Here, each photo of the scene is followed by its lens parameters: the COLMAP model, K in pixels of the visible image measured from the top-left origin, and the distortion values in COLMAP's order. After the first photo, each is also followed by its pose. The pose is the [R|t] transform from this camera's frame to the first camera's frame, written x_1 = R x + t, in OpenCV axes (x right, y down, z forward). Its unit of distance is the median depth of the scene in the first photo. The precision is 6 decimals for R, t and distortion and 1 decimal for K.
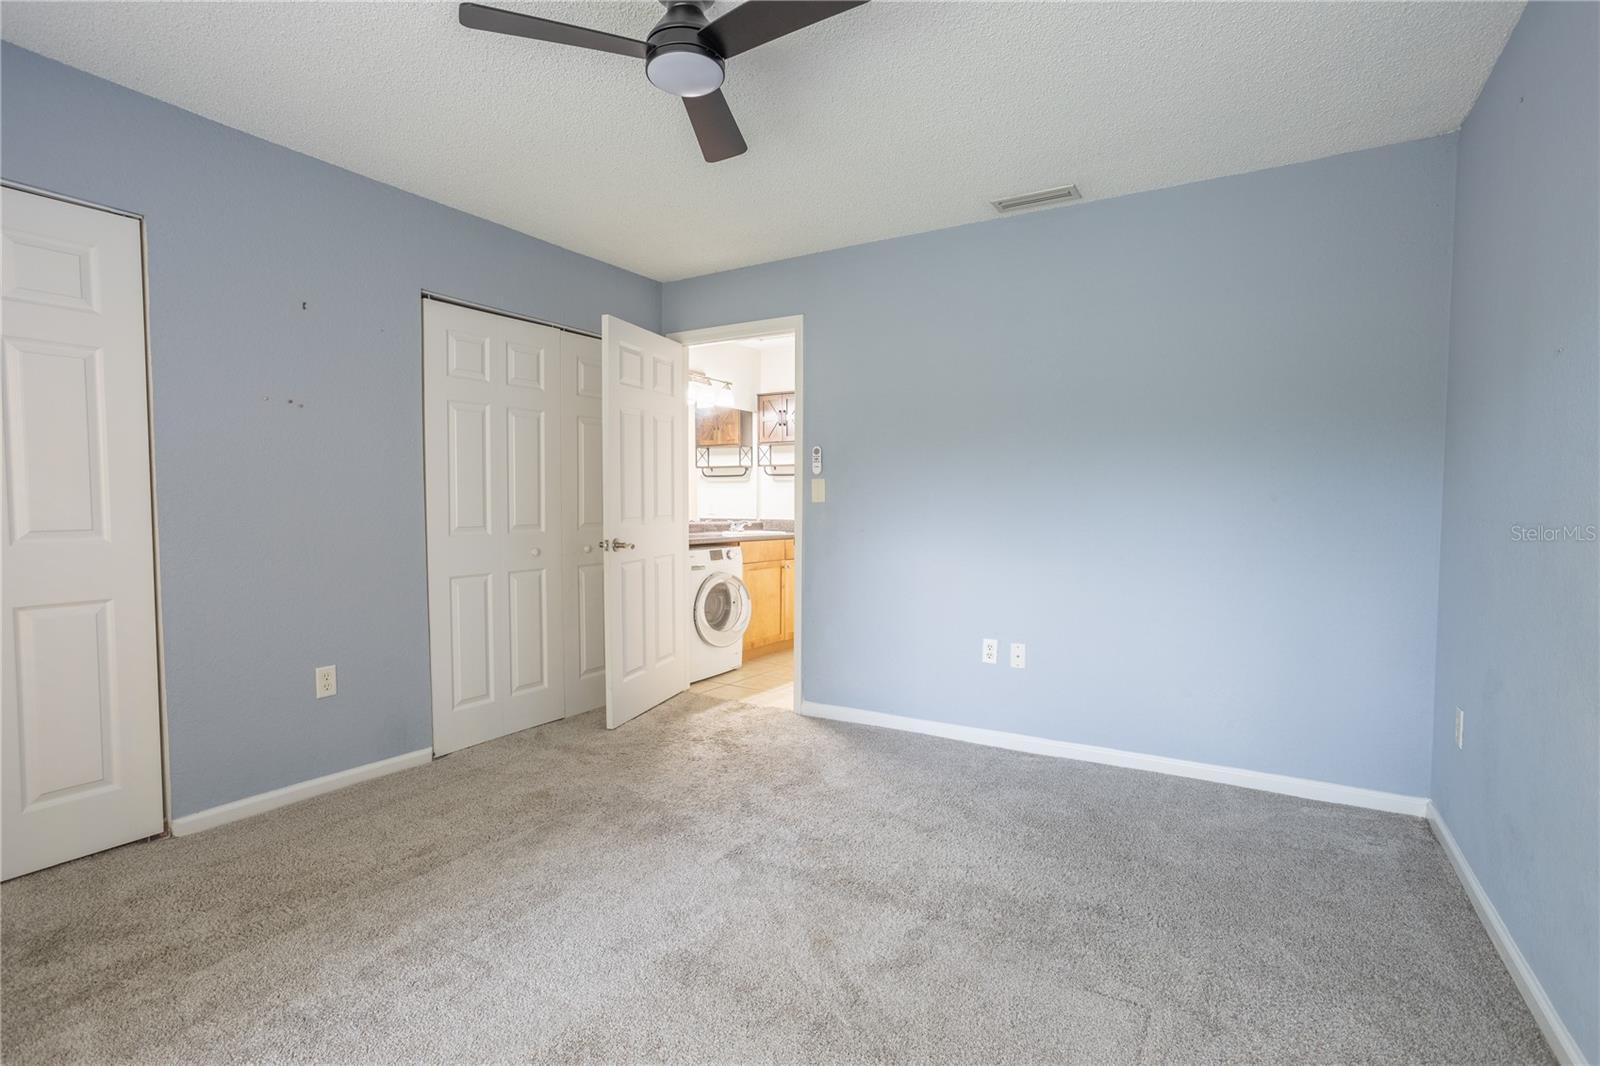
lens RADIAL K [[773.5, 0, 792.5], [0, 773.5, 533.1], [0, 0, 1]] dist [-0.047318, 0.025457]
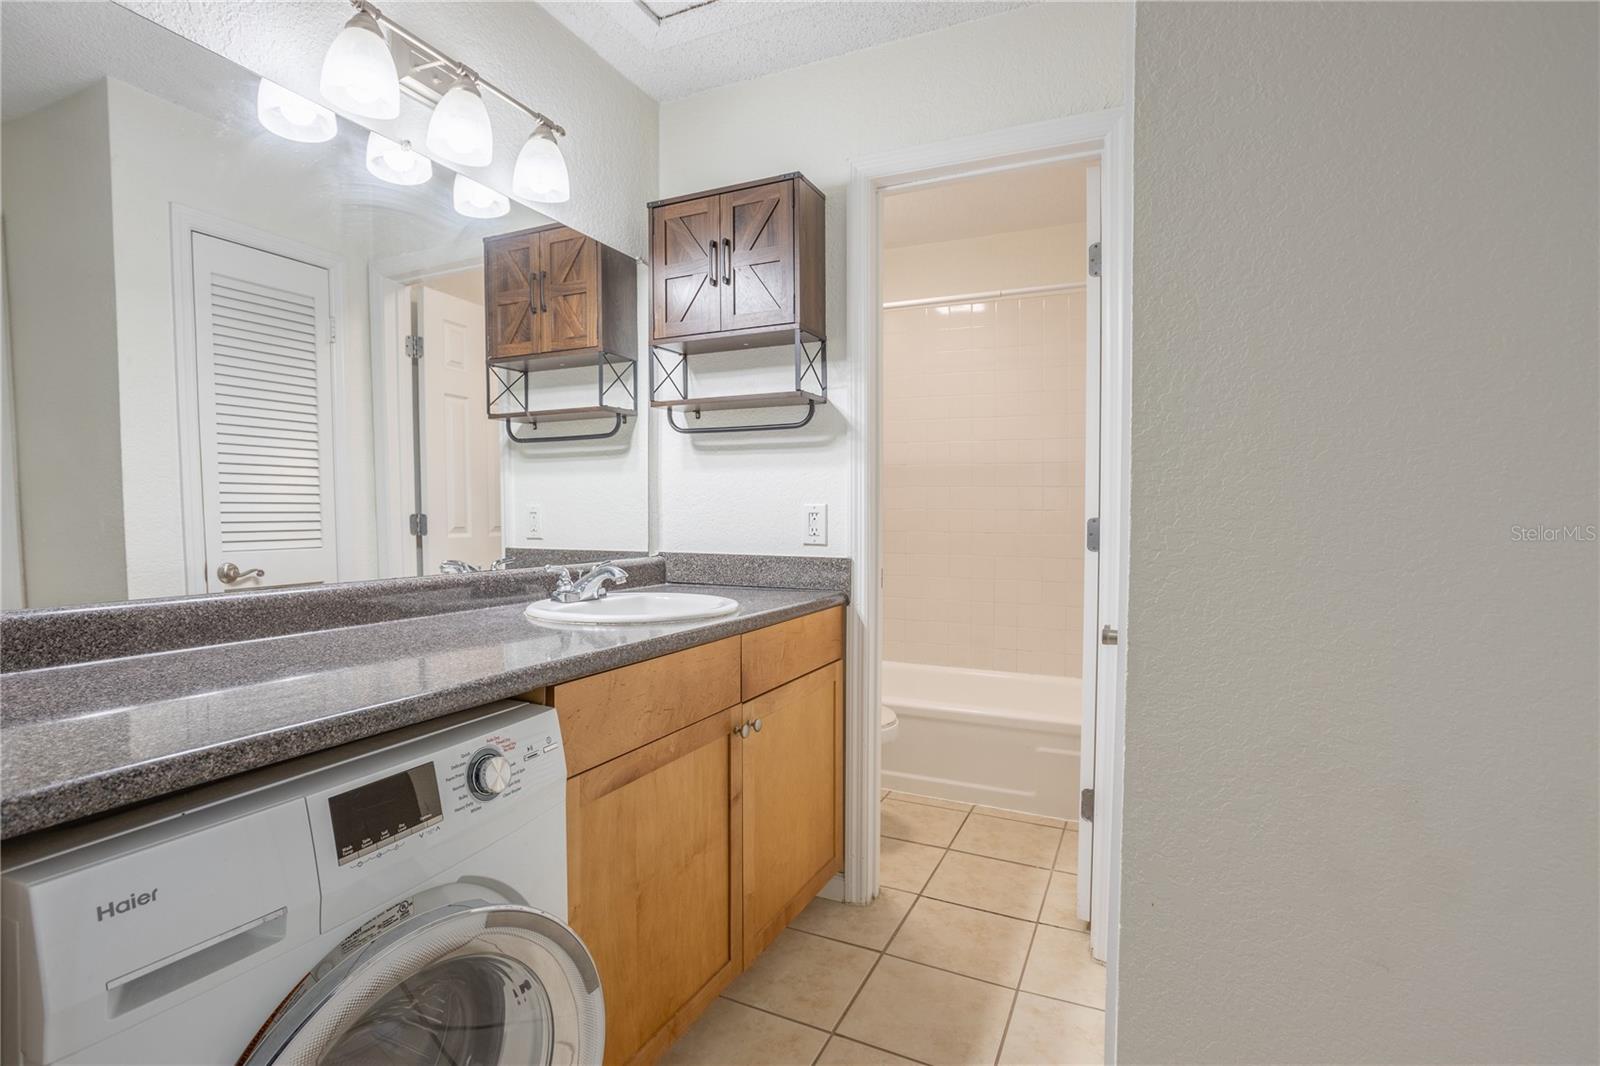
lens RADIAL K [[815.5, 0, 791.7], [0, 815.5, 469.4], [0, 0, 1]] dist [-0.044514, 0.022905]
pose [[0.993561, -0.004901, 0.113193, -0.022392], [0.014844, 0.996083, -0.087169, -0.022746], [-0.112323, 0.088288, 0.989742, 0.618376]]
